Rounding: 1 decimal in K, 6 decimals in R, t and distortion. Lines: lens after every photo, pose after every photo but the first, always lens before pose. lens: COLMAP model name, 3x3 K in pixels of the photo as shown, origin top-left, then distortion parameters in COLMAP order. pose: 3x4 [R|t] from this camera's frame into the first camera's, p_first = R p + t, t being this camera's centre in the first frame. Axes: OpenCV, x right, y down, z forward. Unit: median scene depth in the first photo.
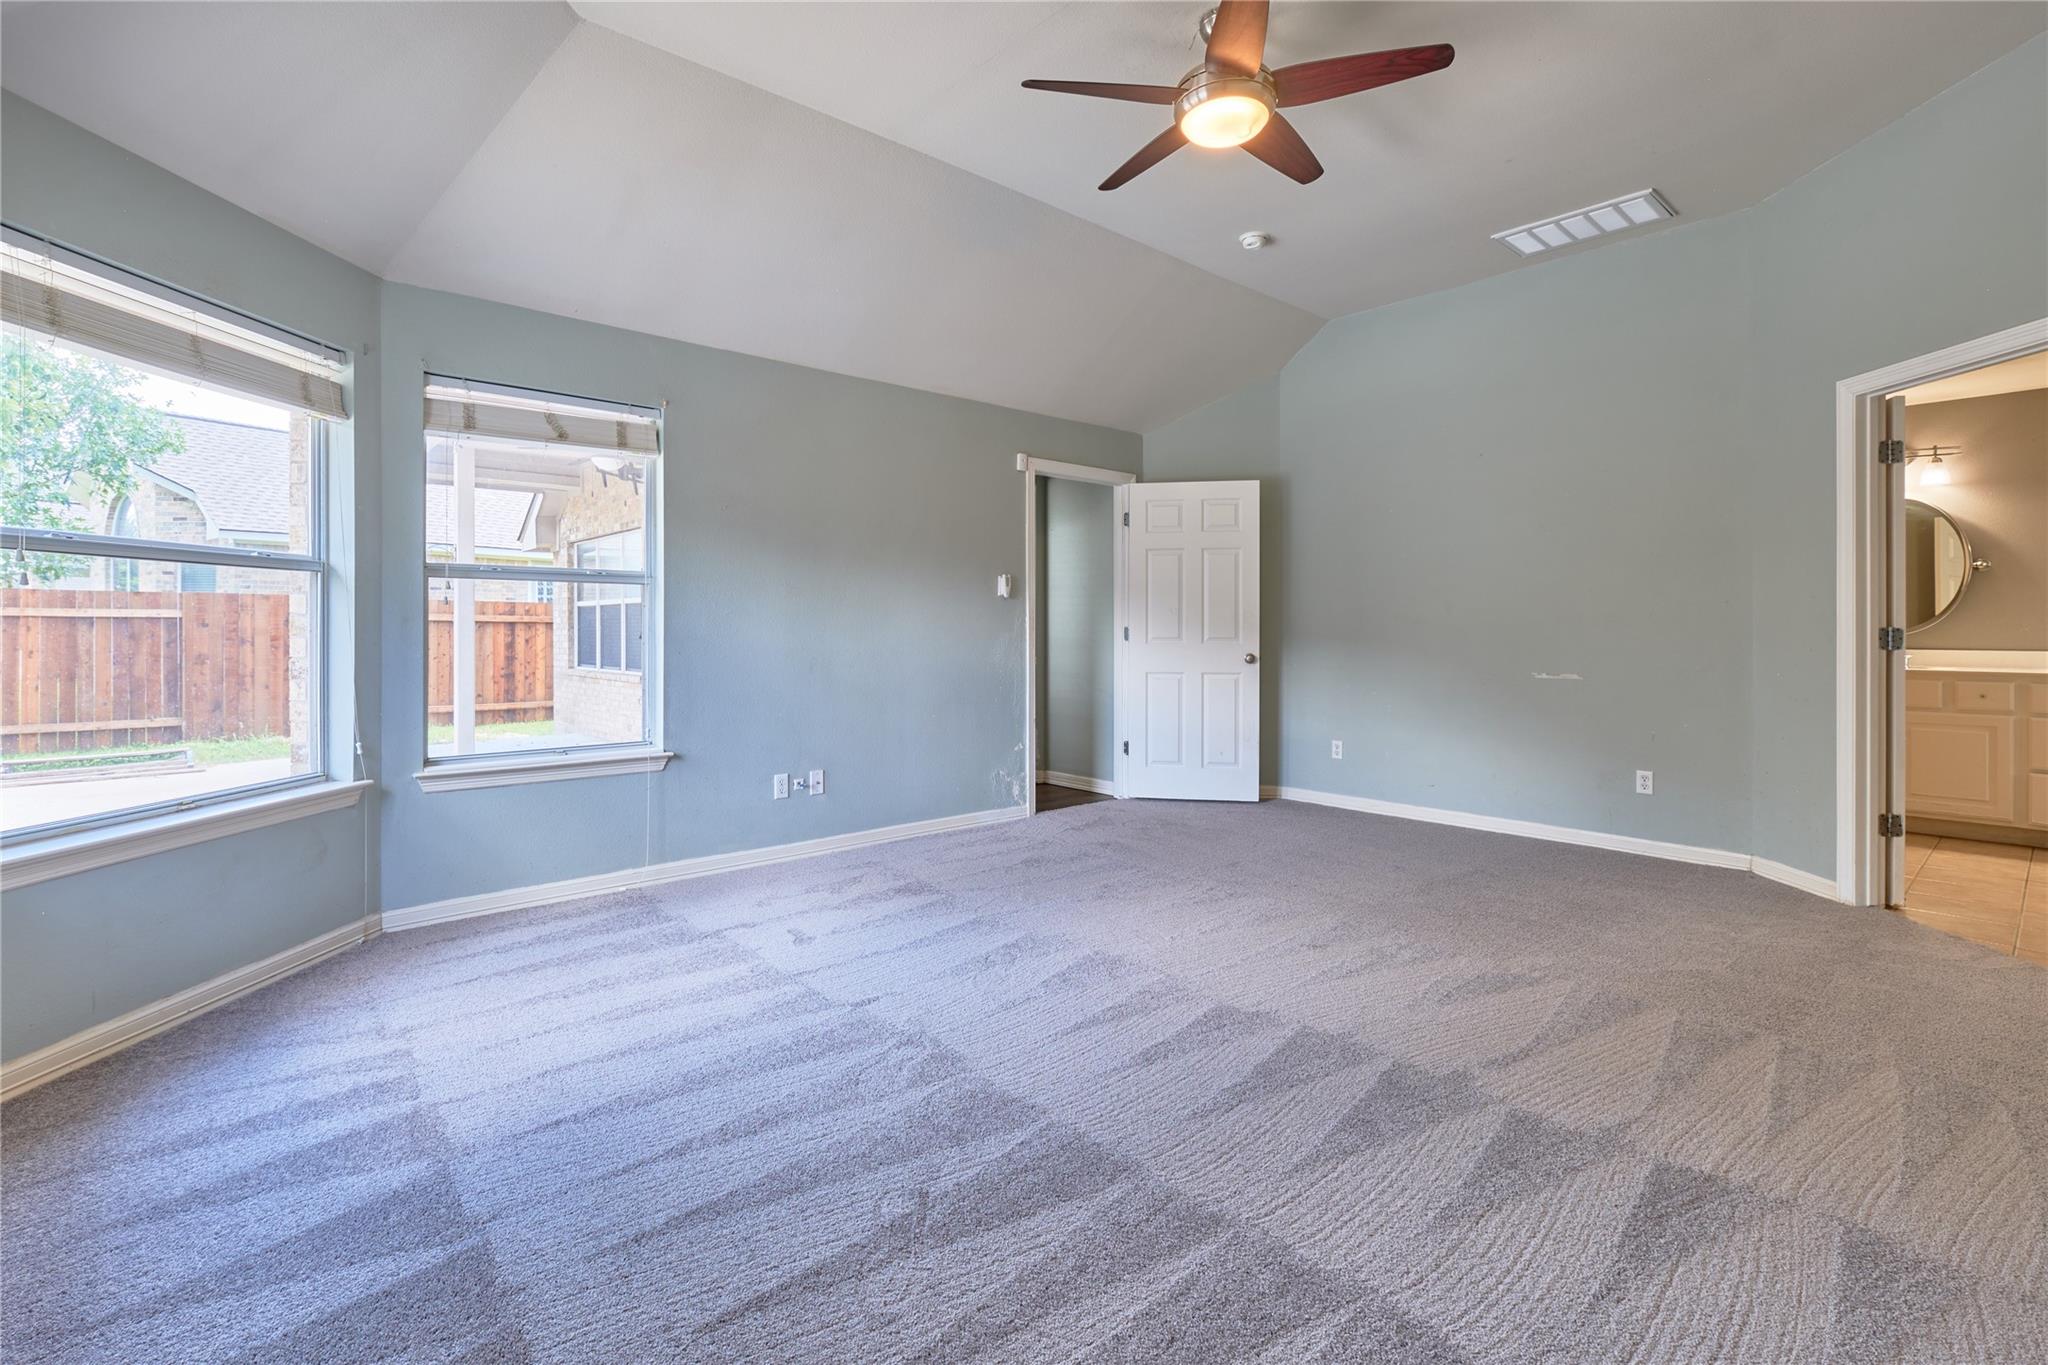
lens RADIAL K [[941.7, 0, 1005.3], [0, 941.7, 626.7], [0, 0, 1]] dist [-0.003301, -0.000942]
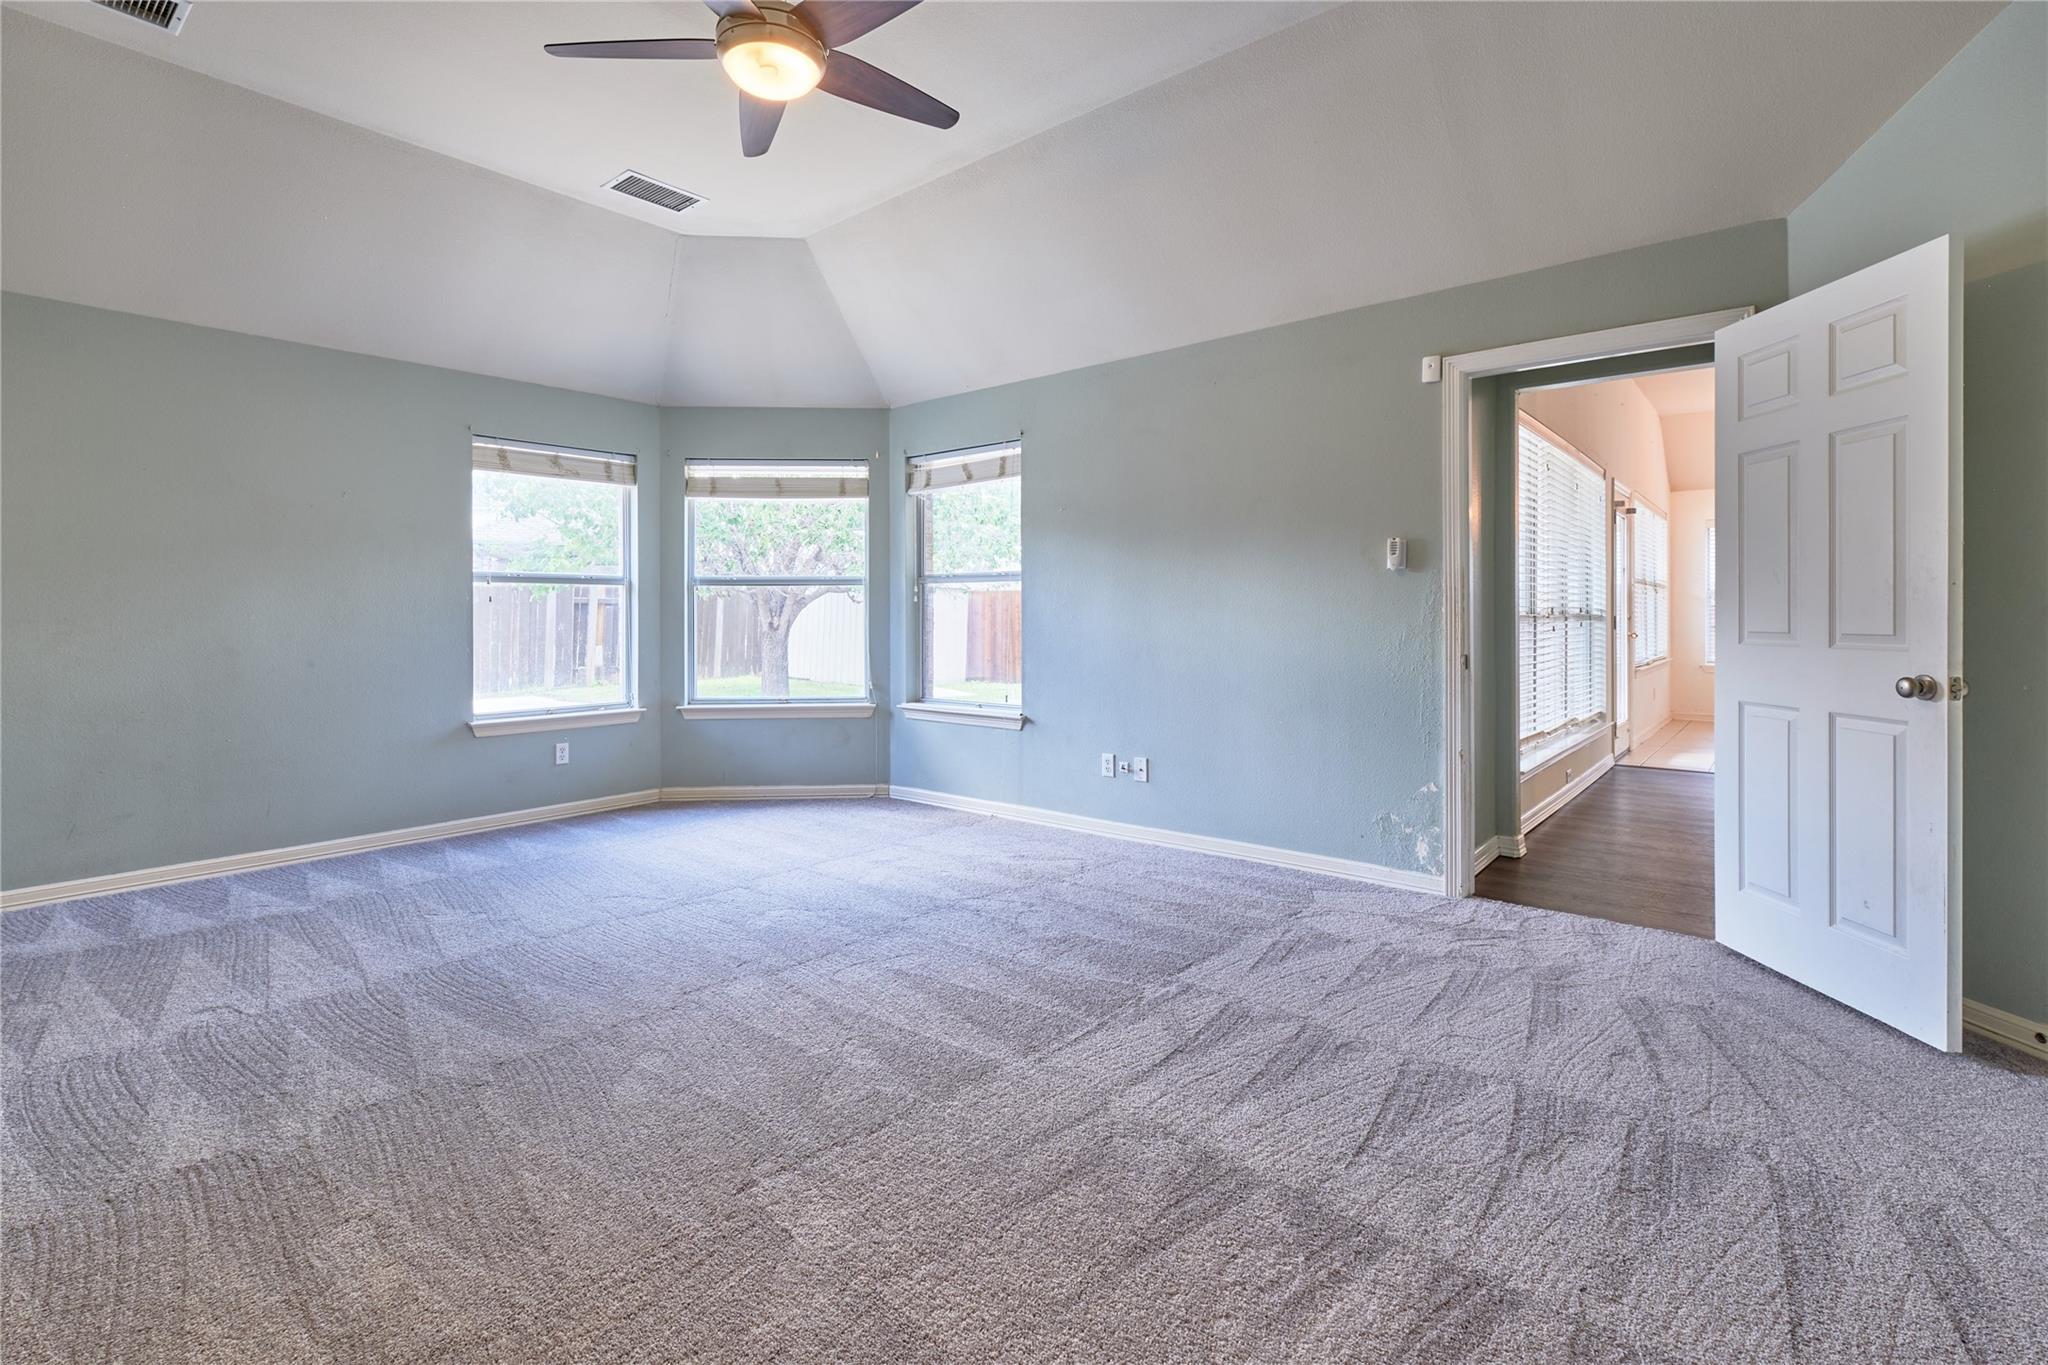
lens RADIAL K [[941.7, 0, 1005.3], [0, 941.7, 626.7], [0, 0, 1]] dist [-0.003301, -0.000942]
pose [[0.143418, 0.006751, -0.989639, 0.776037], [0.001154, 0.999975, 0.006989, 0.006909], [0.989661, -0.002144, 0.143407, 0.720761]]
